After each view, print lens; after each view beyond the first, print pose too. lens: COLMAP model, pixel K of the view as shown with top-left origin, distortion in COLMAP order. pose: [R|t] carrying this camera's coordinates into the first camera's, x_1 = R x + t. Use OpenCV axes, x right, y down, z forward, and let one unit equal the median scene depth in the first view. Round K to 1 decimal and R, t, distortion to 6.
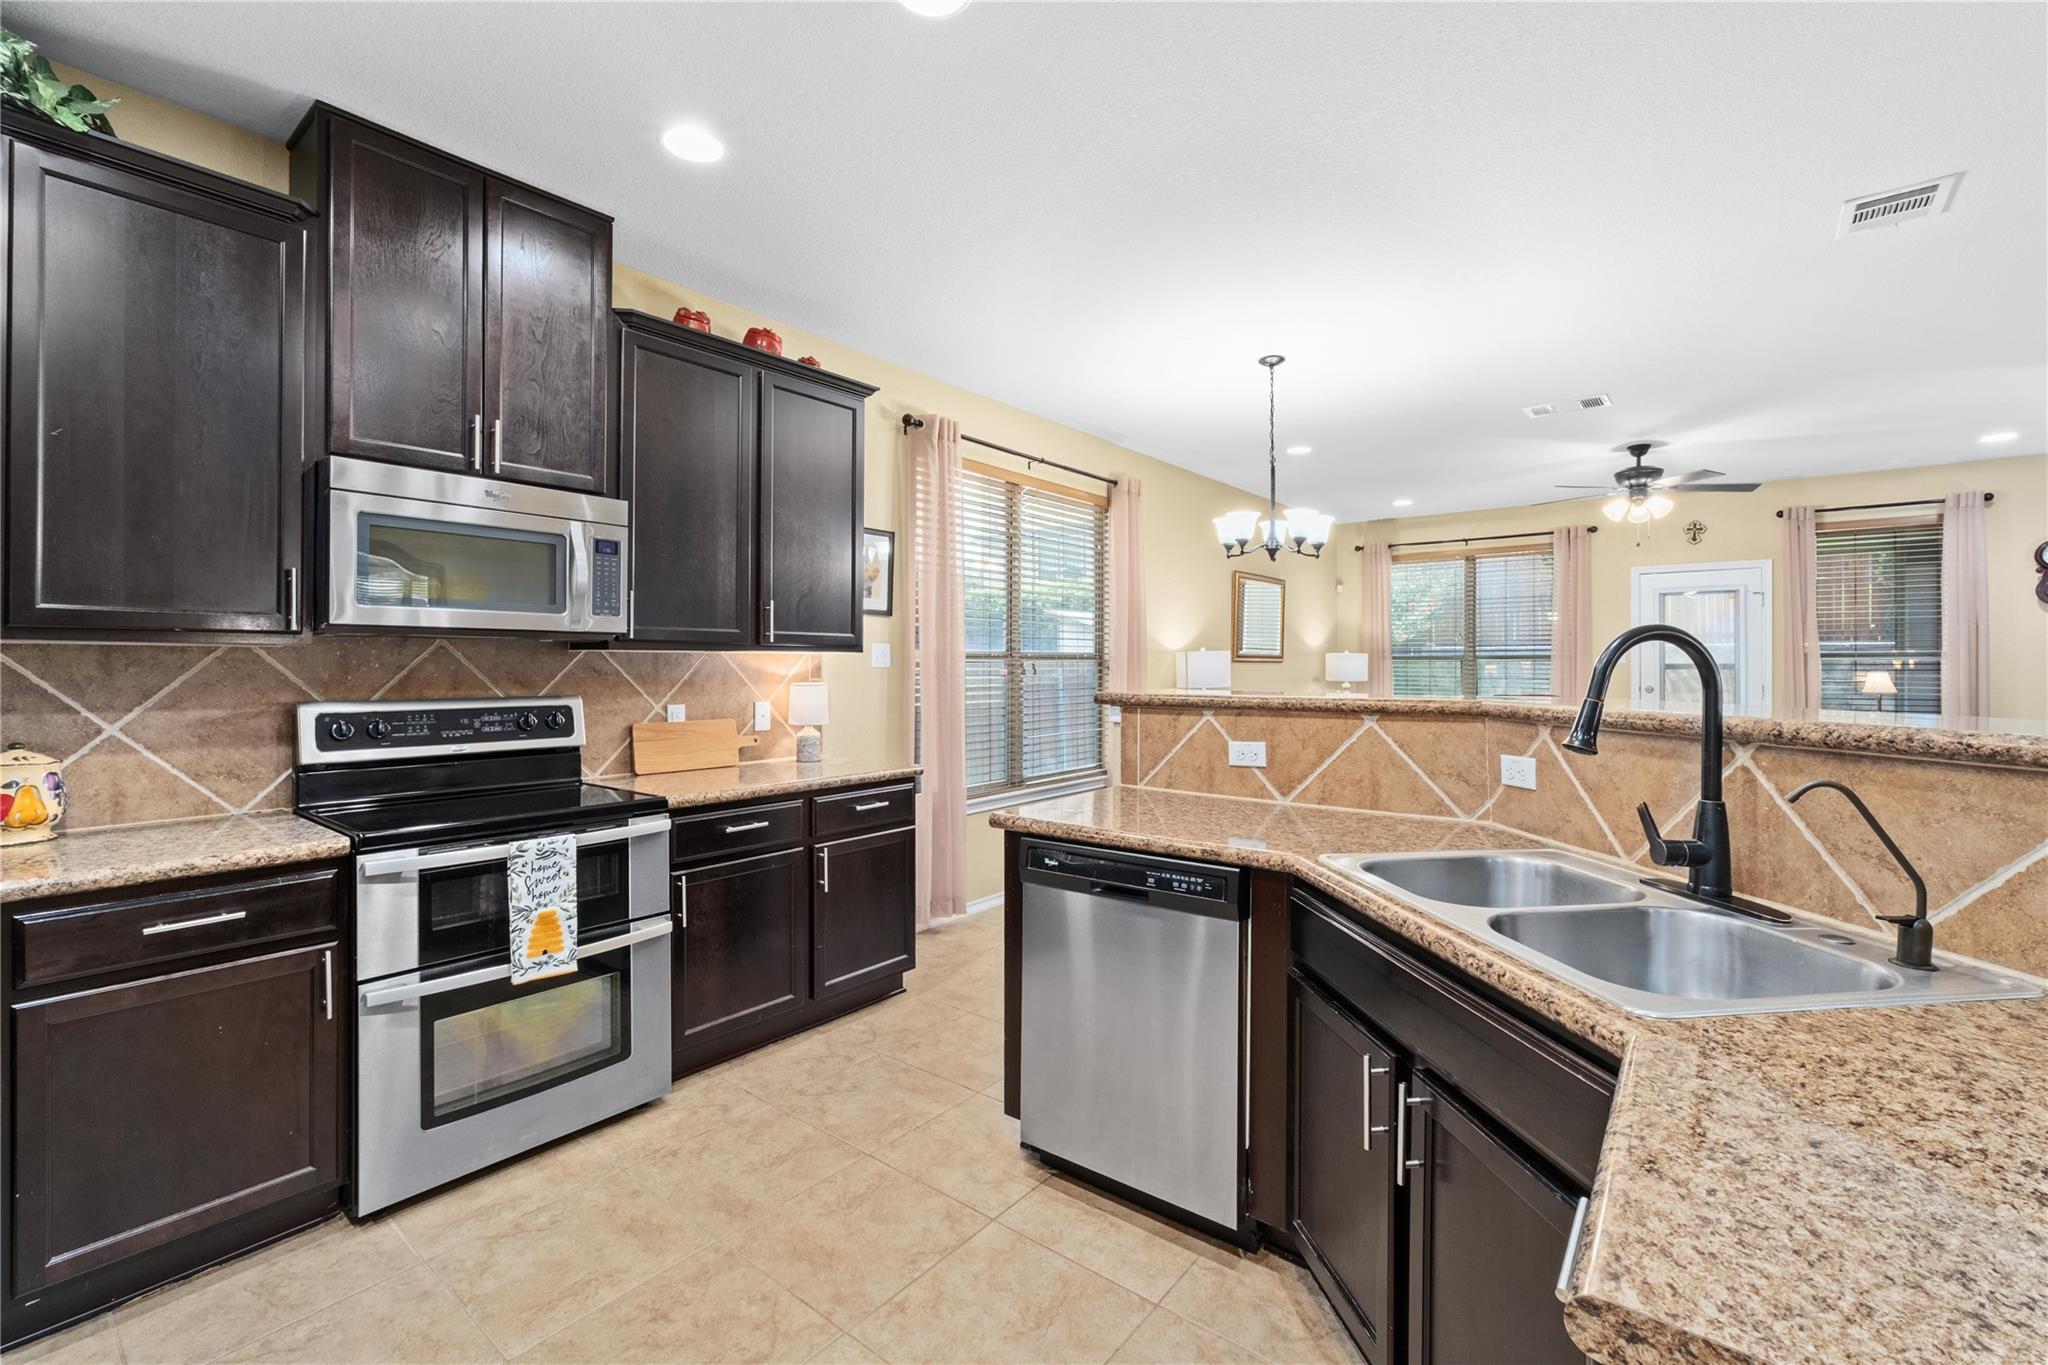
lens RADIAL K [[873.9, 0, 1005.9], [0, 873.9, 664.1], [0, 0, 1]] dist [-0.012532, 0.003605]
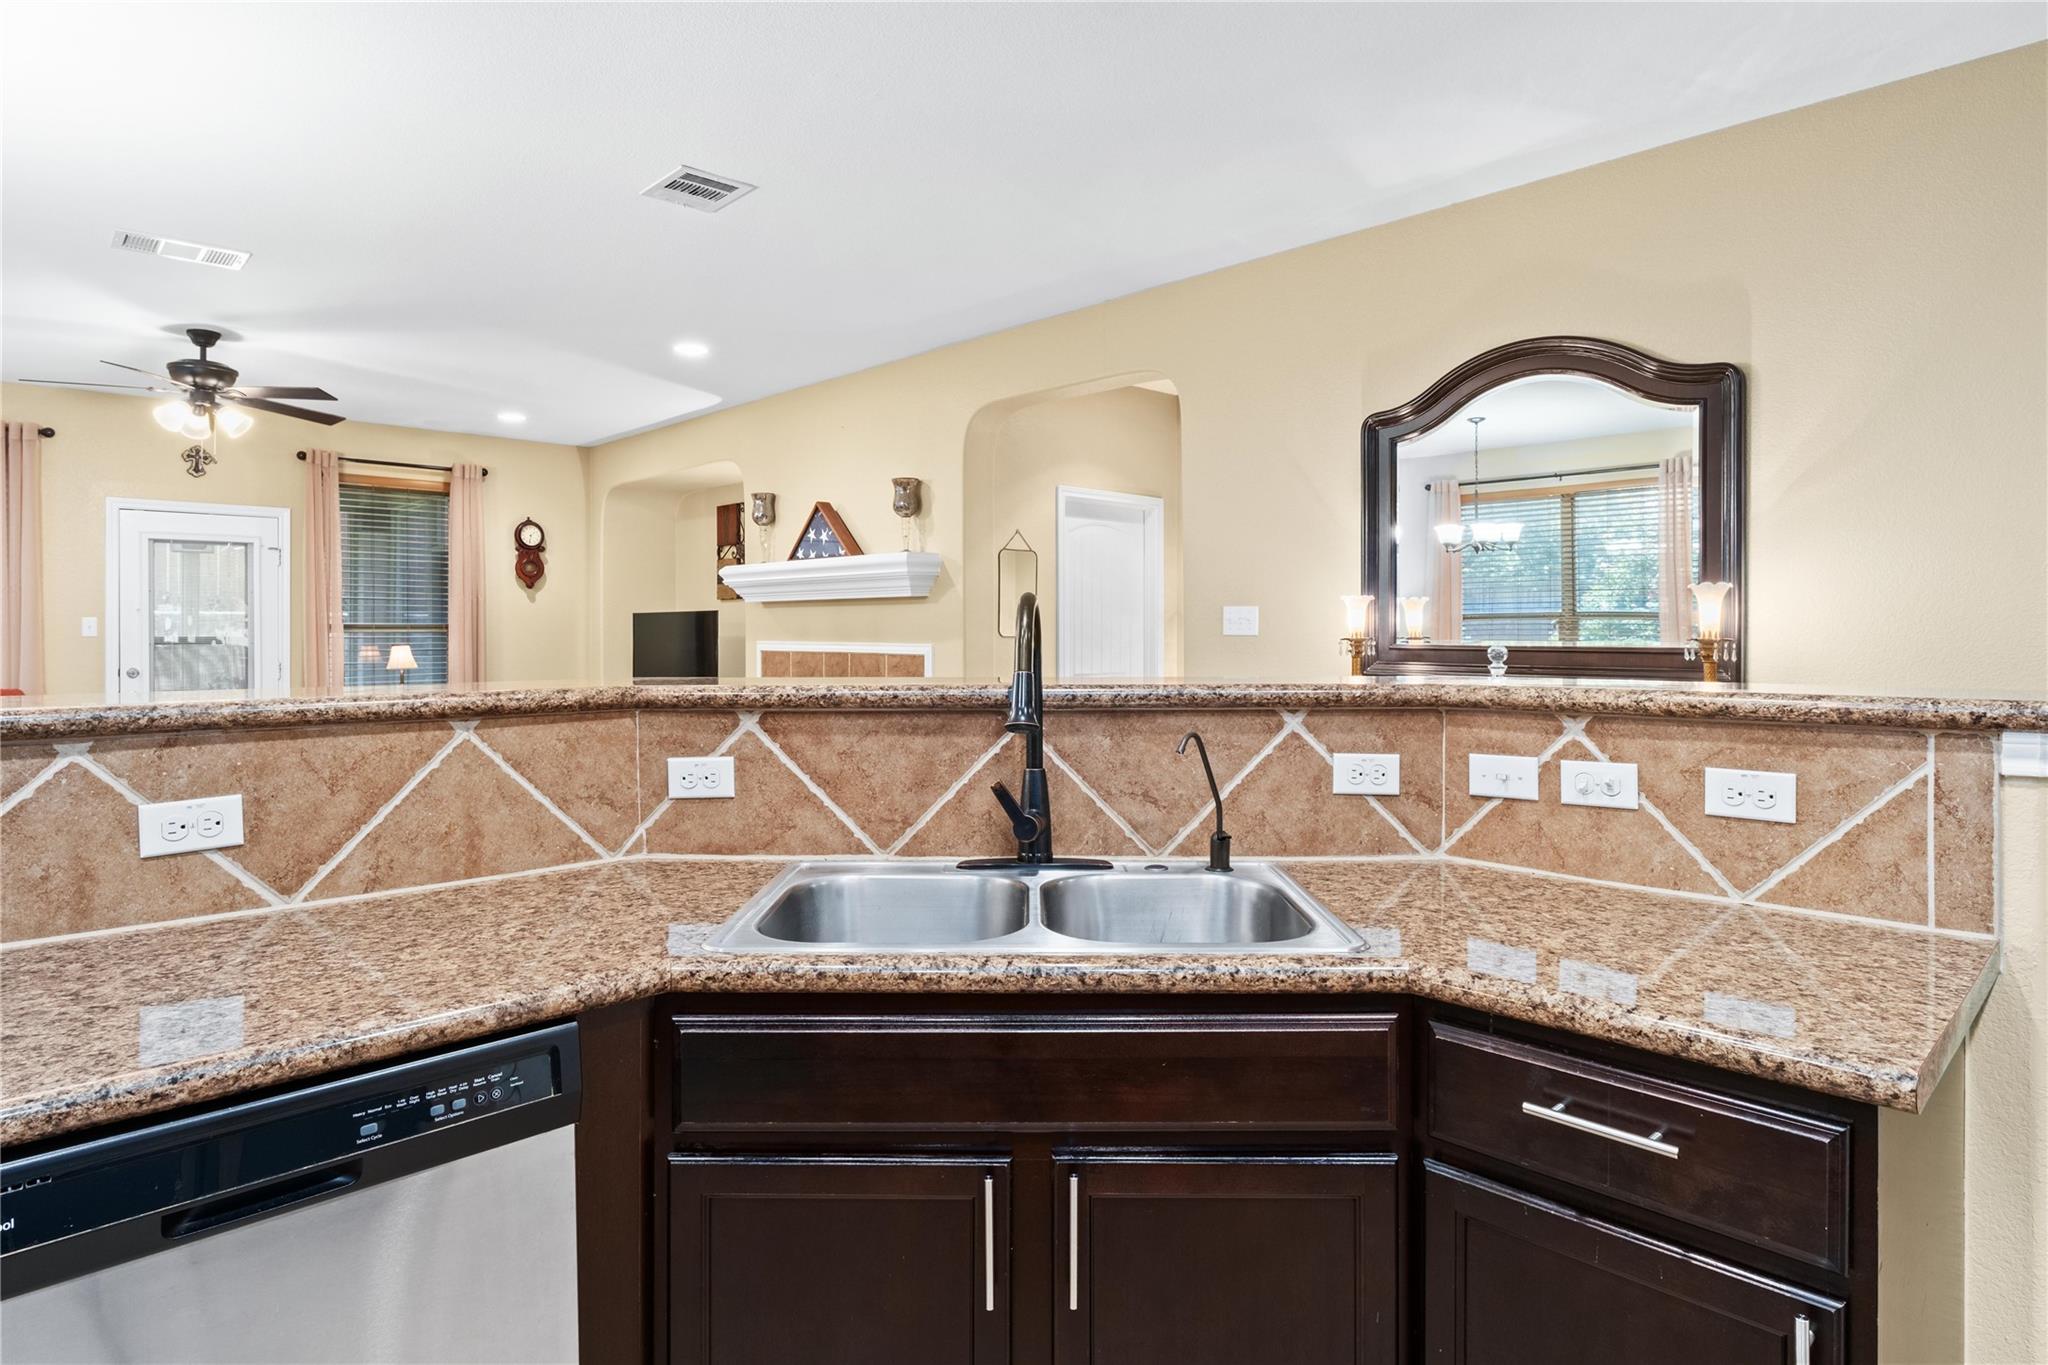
lens RADIAL K [[1143.8, 0, 1036.6], [0, 1143.8, 634.4], [0, 0, 1]] dist [0.001123, 0.001312]
pose [[0.118304, 0.000885, 0.992977, -0.289750], [0.002880, 0.999995, -0.001234, 0.001447], [-0.992973, 0.003006, 0.118301, 0.476280]]
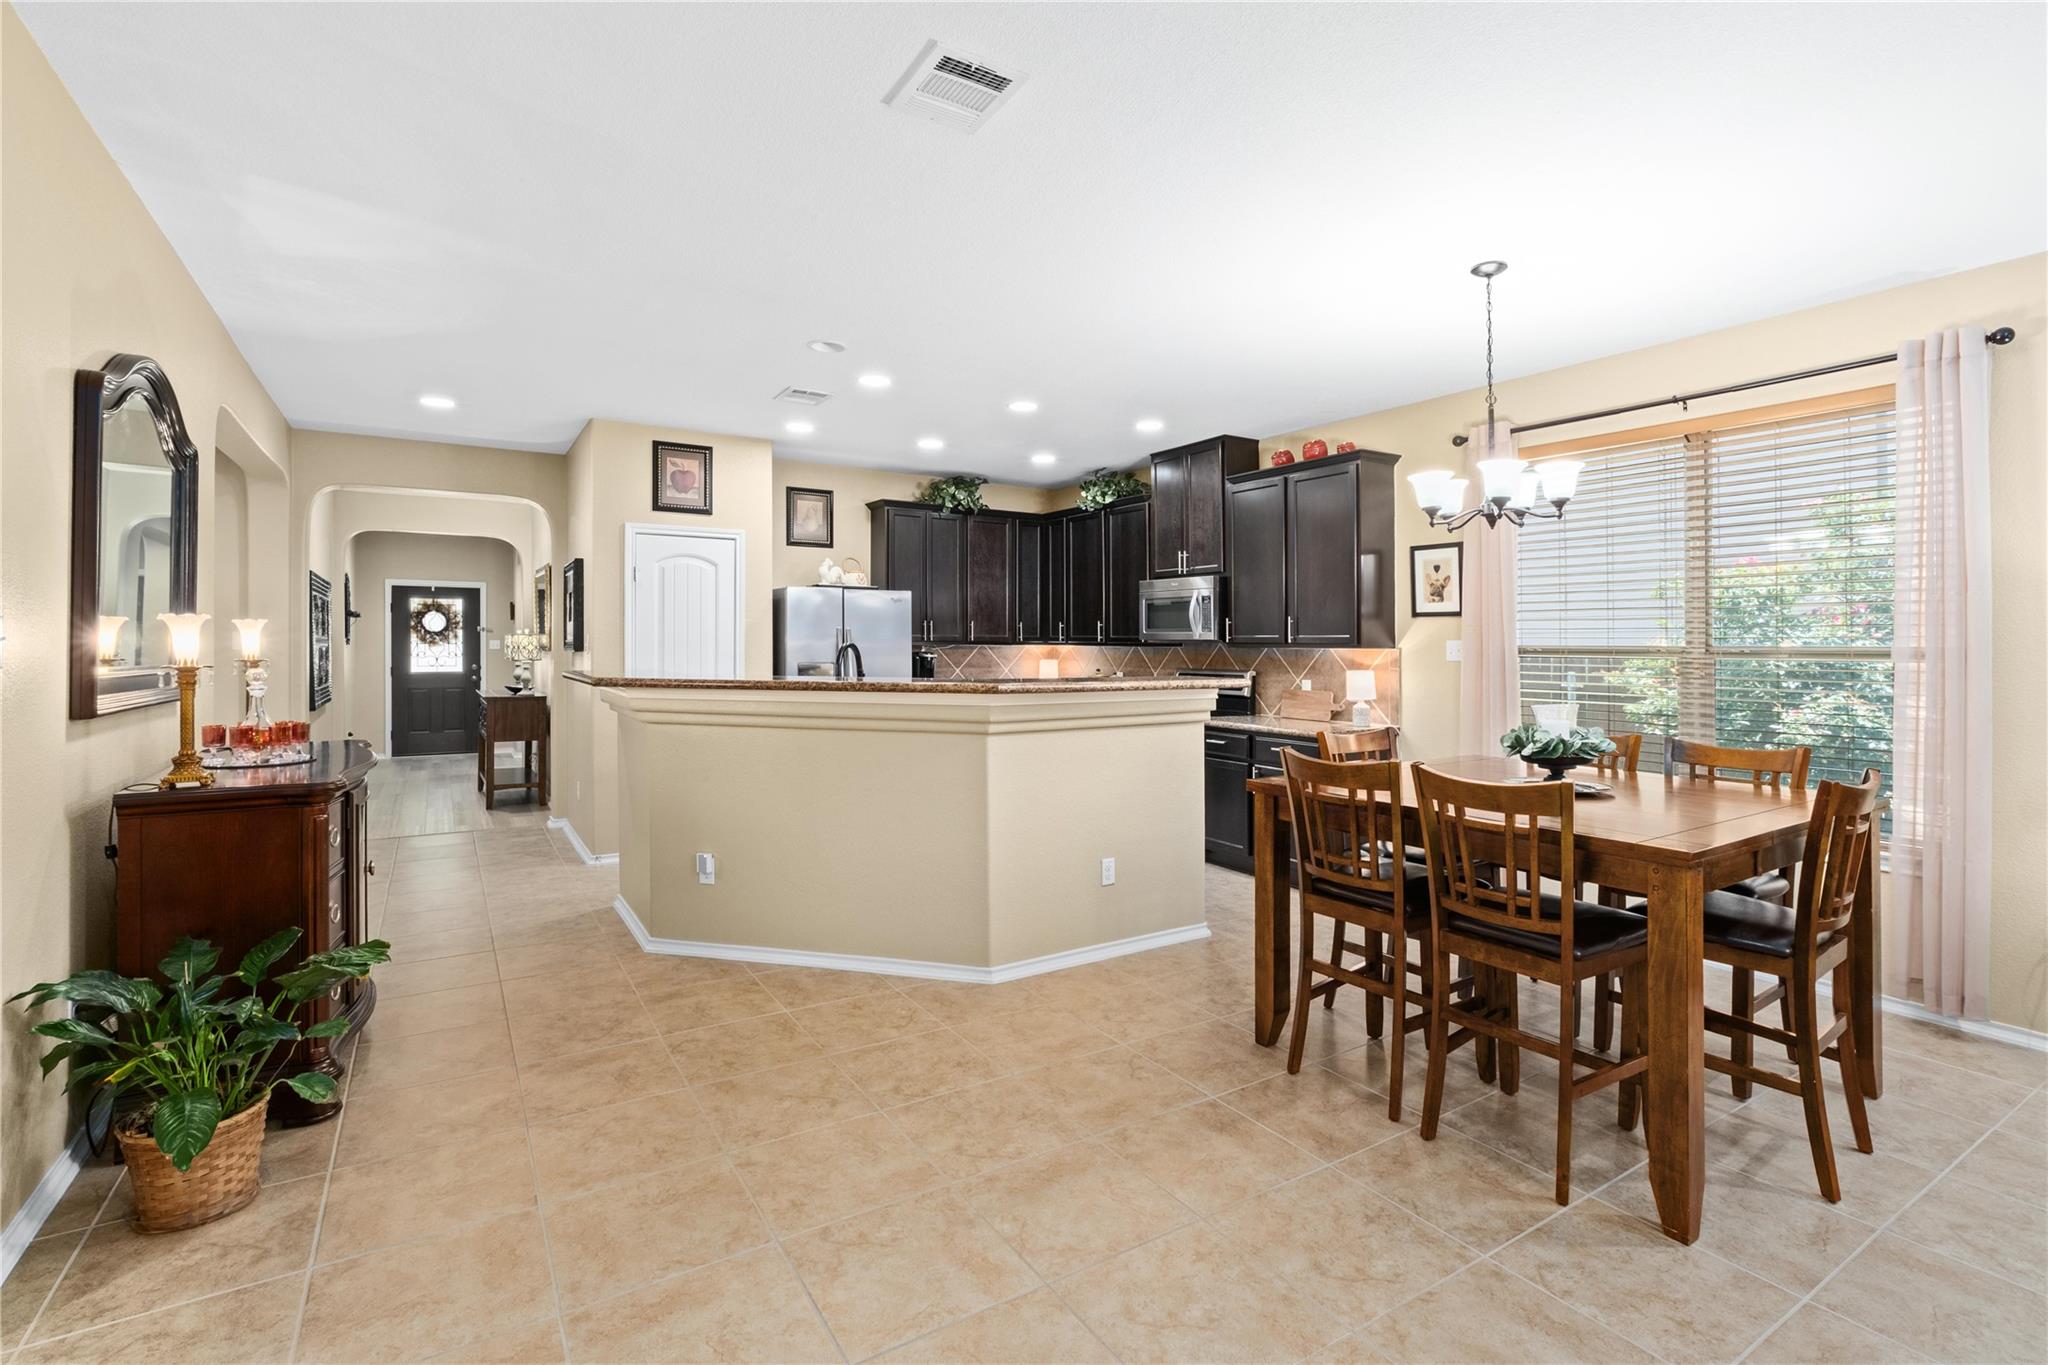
lens RADIAL K [[942.3, 0, 1043.7], [0, 942.3, 647.8], [0, 0, 1]] dist [-0.004788, 0.001484]
pose [[-0.319266, 0.002297, -0.947662, 1.992939], [-0.004662, 0.999981, 0.003994, -0.027553], [0.947654, 0.005693, -0.319250, 1.458083]]
